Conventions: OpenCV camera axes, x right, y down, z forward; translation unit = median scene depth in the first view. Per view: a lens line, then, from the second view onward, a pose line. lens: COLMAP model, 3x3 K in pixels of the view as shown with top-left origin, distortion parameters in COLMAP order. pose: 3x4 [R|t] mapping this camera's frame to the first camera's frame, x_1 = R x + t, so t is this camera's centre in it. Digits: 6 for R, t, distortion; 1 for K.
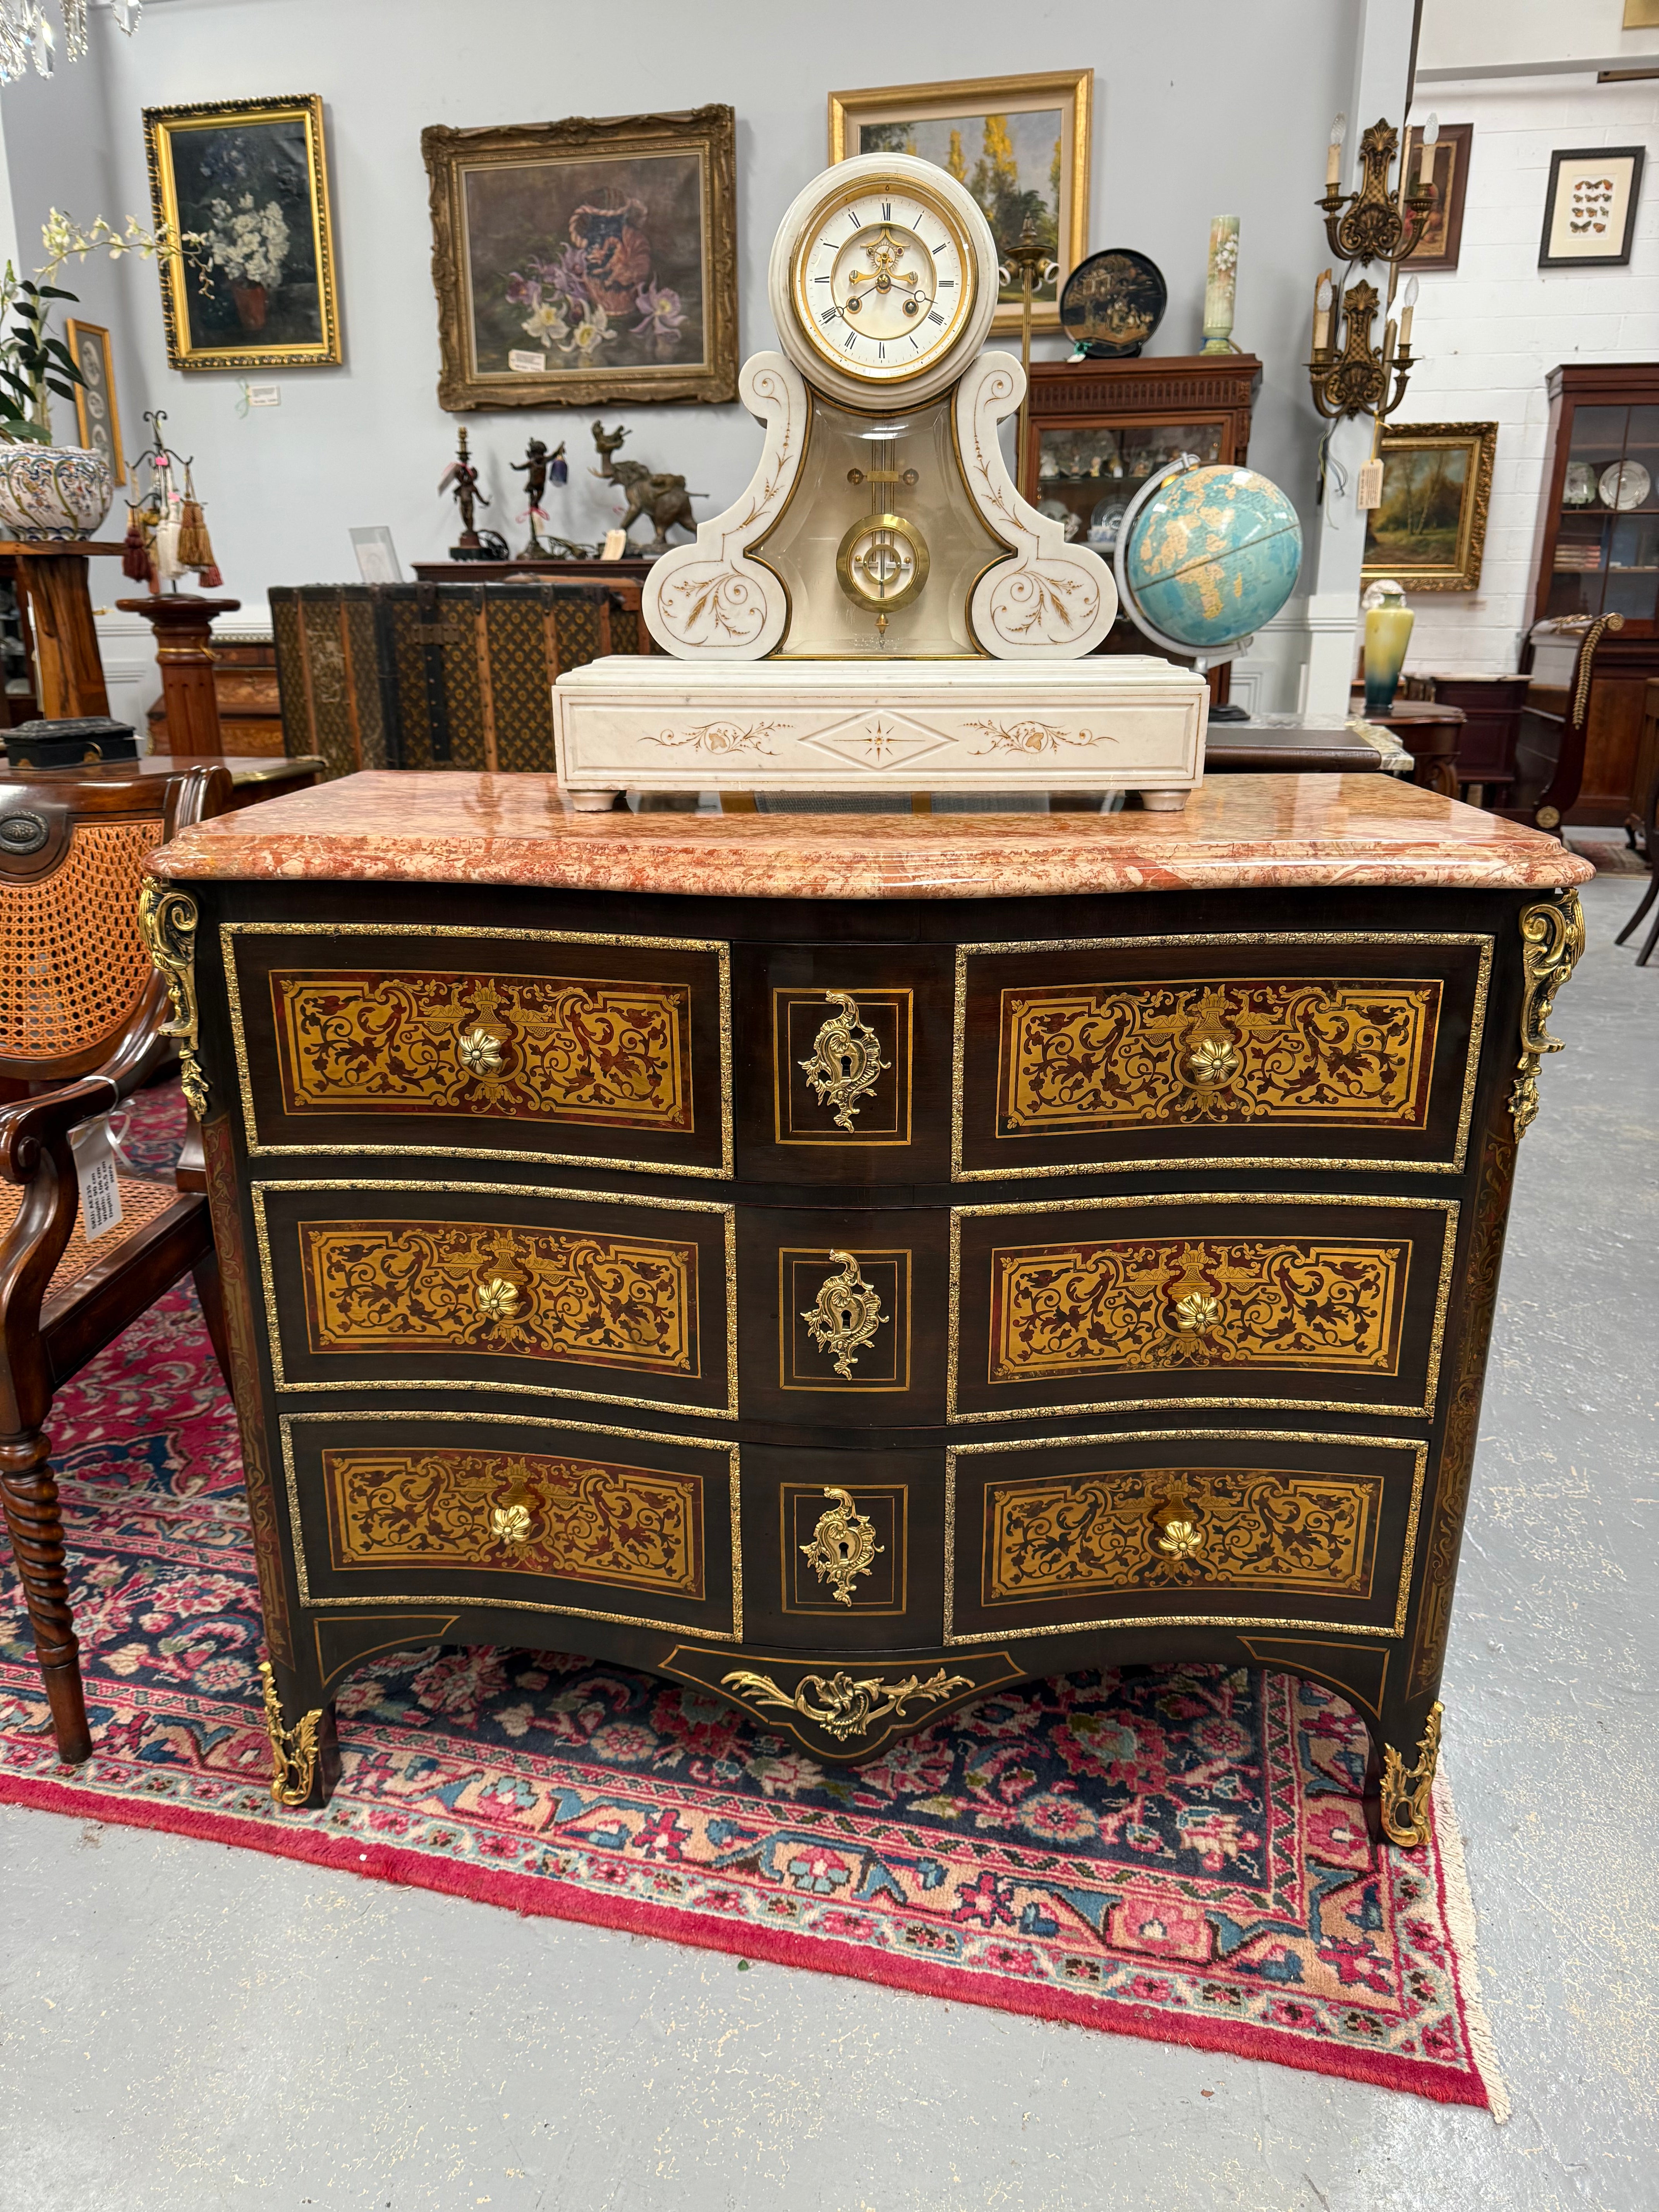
lens RADIAL K [[1546.8, 0, 832.4], [0, 1546.8, 1113.4], [0, 0, 1]] dist [0.144904, -0.232520]
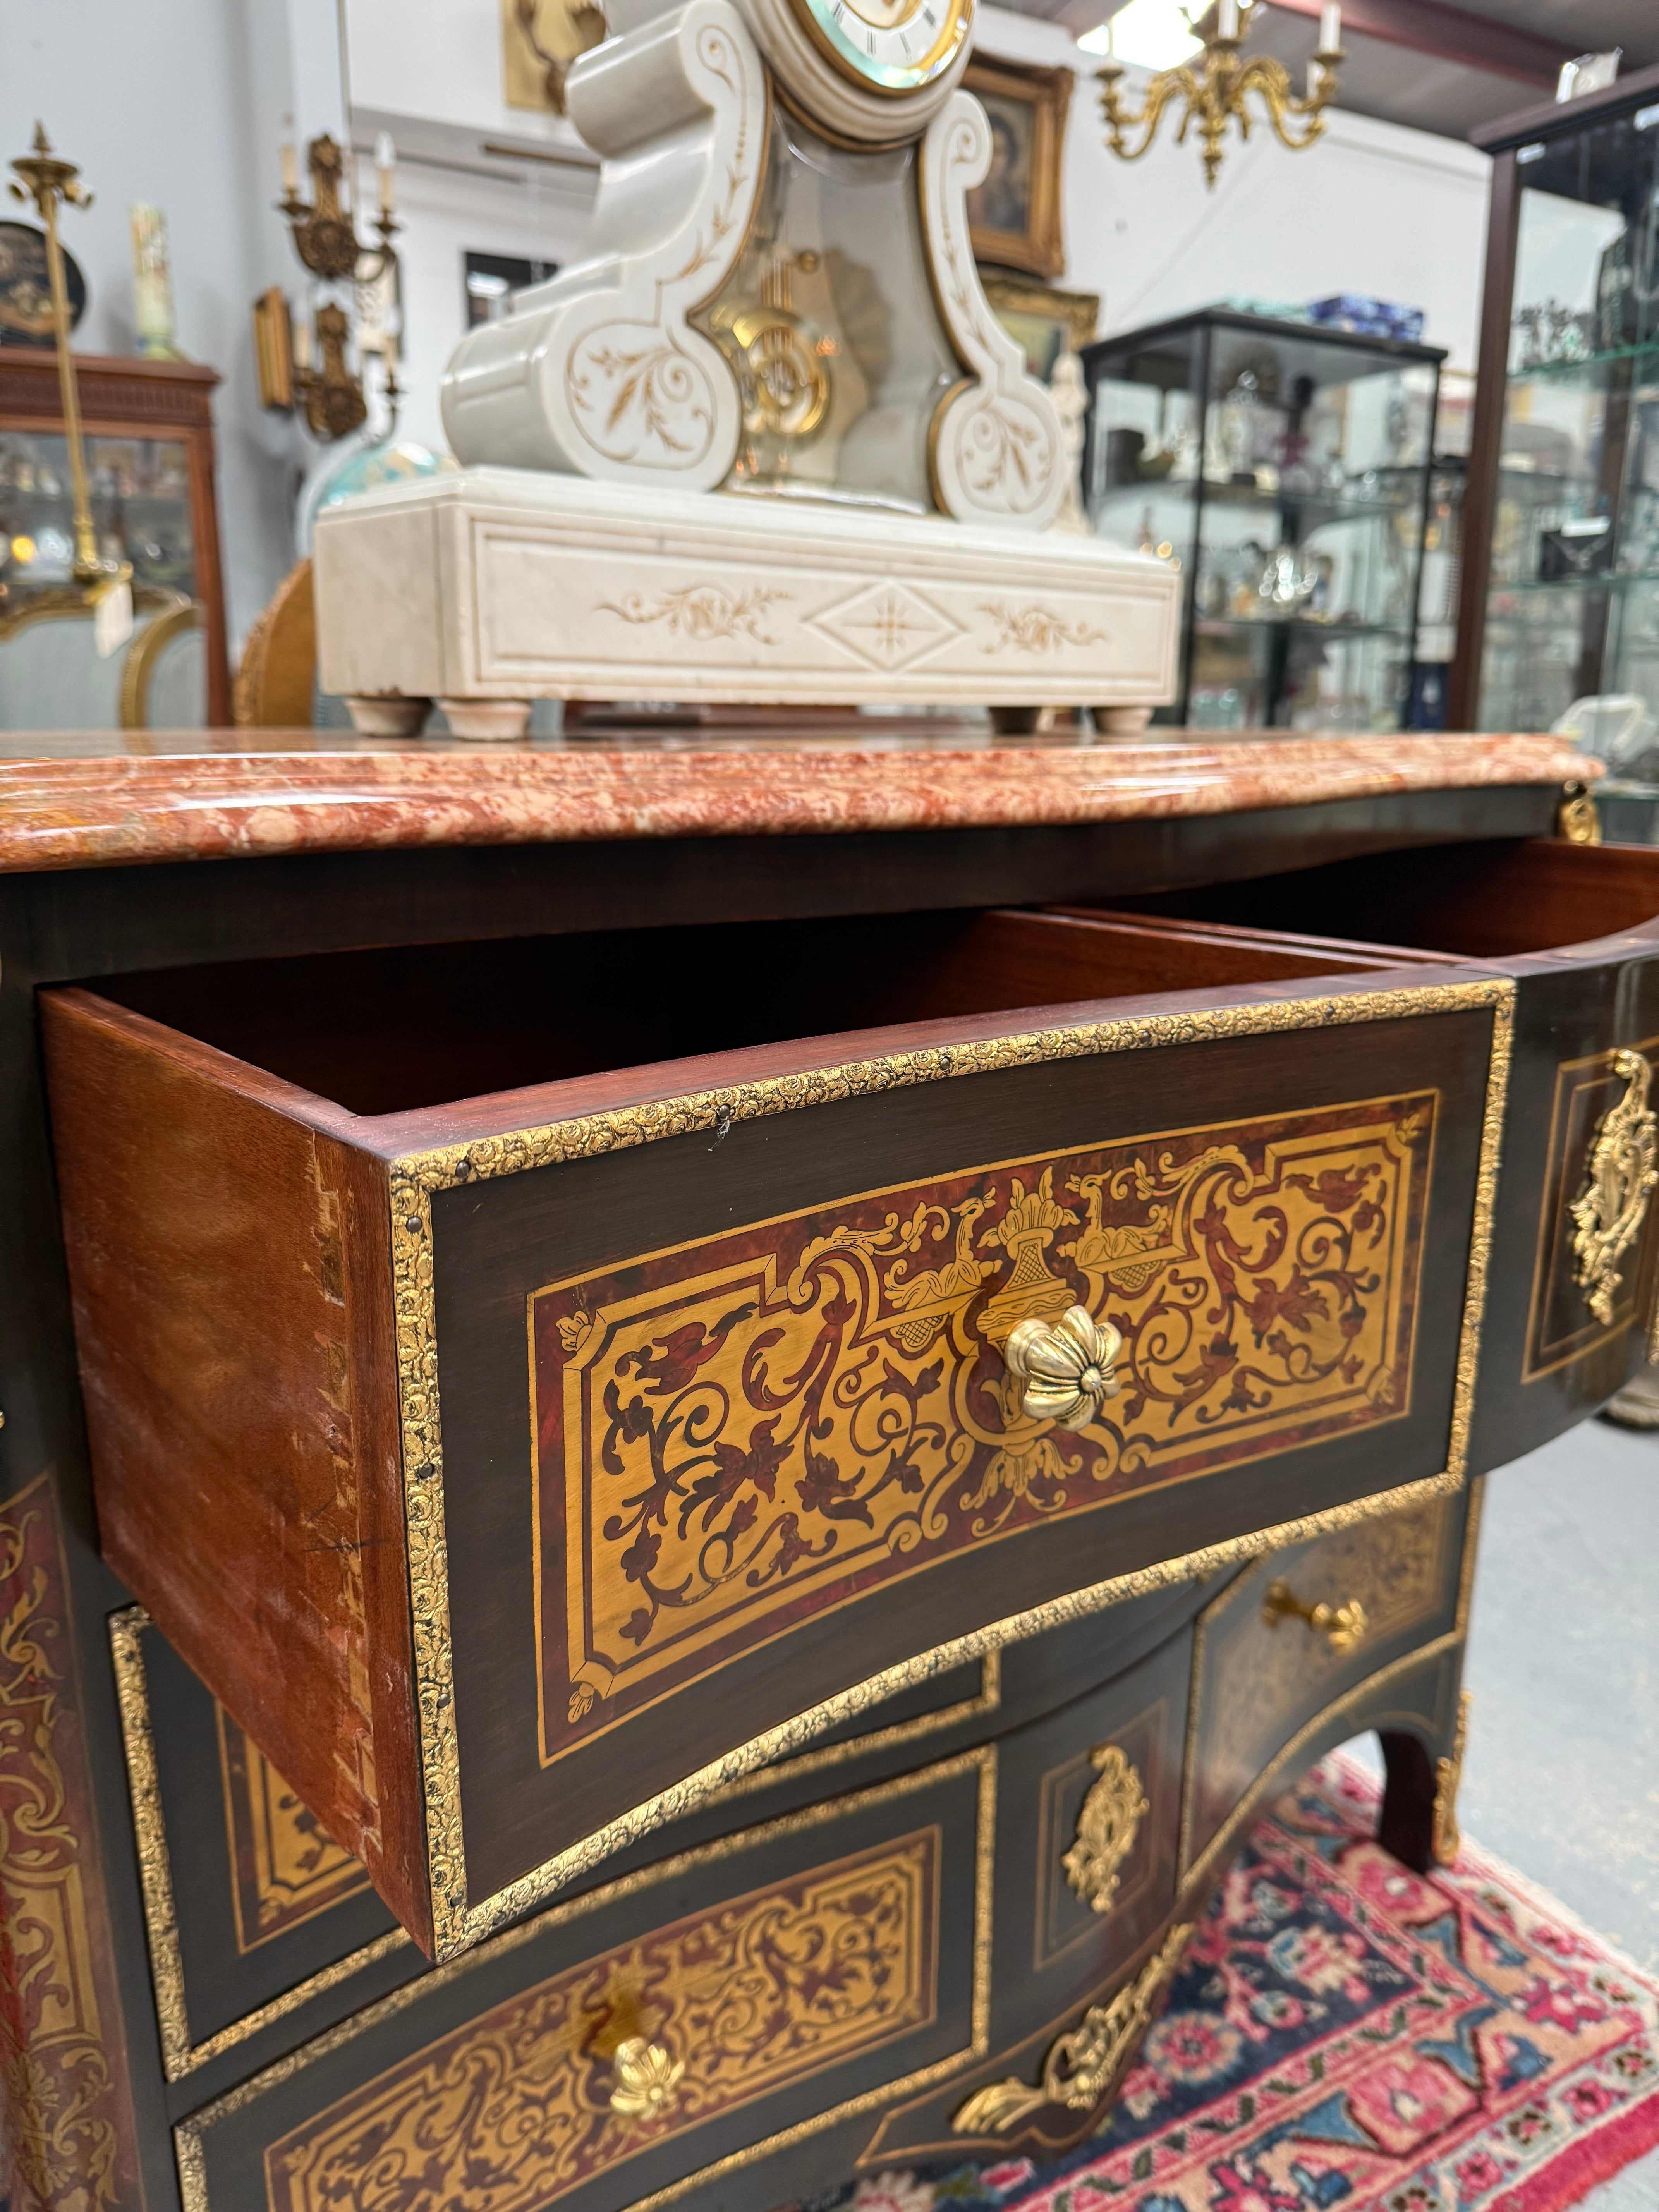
lens RADIAL K [[1600.3, 0, 830.0], [0, 1600.3, 1109.5], [0, 0, 1]] dist [-0.000754, -0.013217]
pose [[0.726933, -0.164592, 0.666692, -0.492660], [0.207920, 0.978035, 0.014749, -0.054219], [-0.654475, 0.127897, 0.745188, 0.552537]]
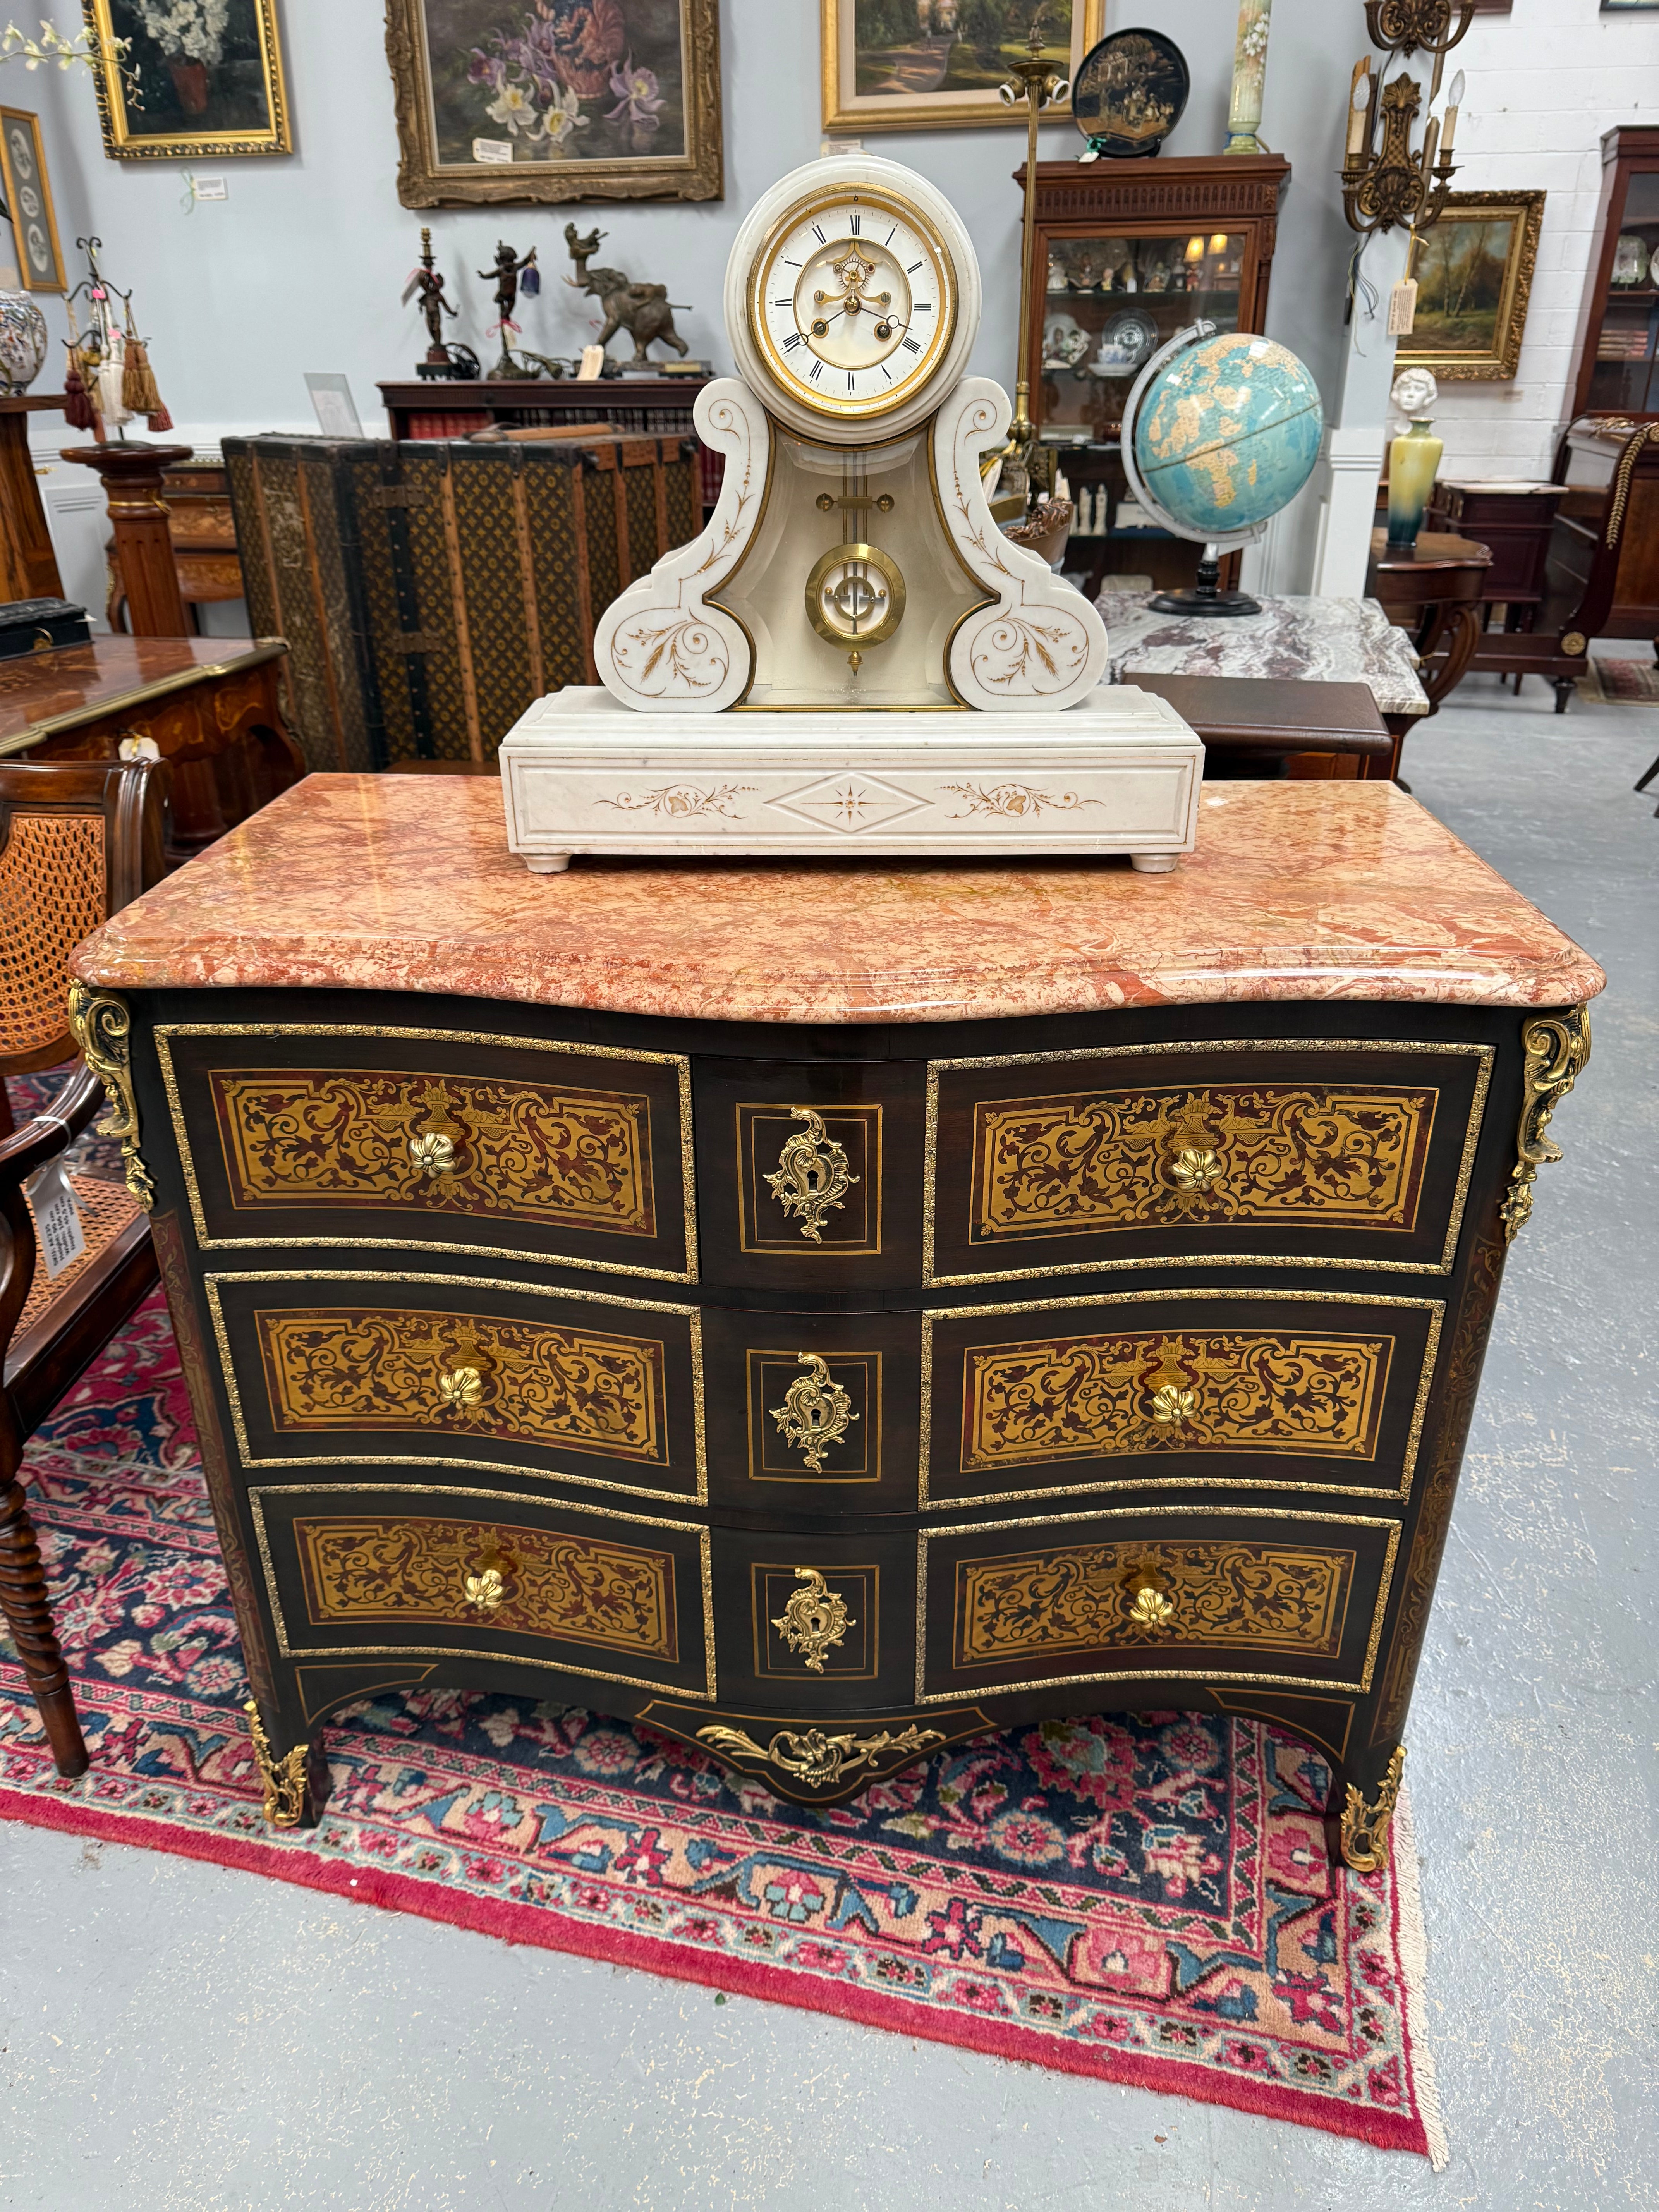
lens RADIAL K [[1550.8, 0, 829.6], [0, 1550.8, 1113.0], [0, 0, 1]] dist [0.136237, -0.216364]
pose [[0.999993, -0.001815, -0.003315, 0.020933], [0.002251, 0.990606, 0.136730, -0.188888], [0.003036, -0.136736, 0.990603, 0.048341]]
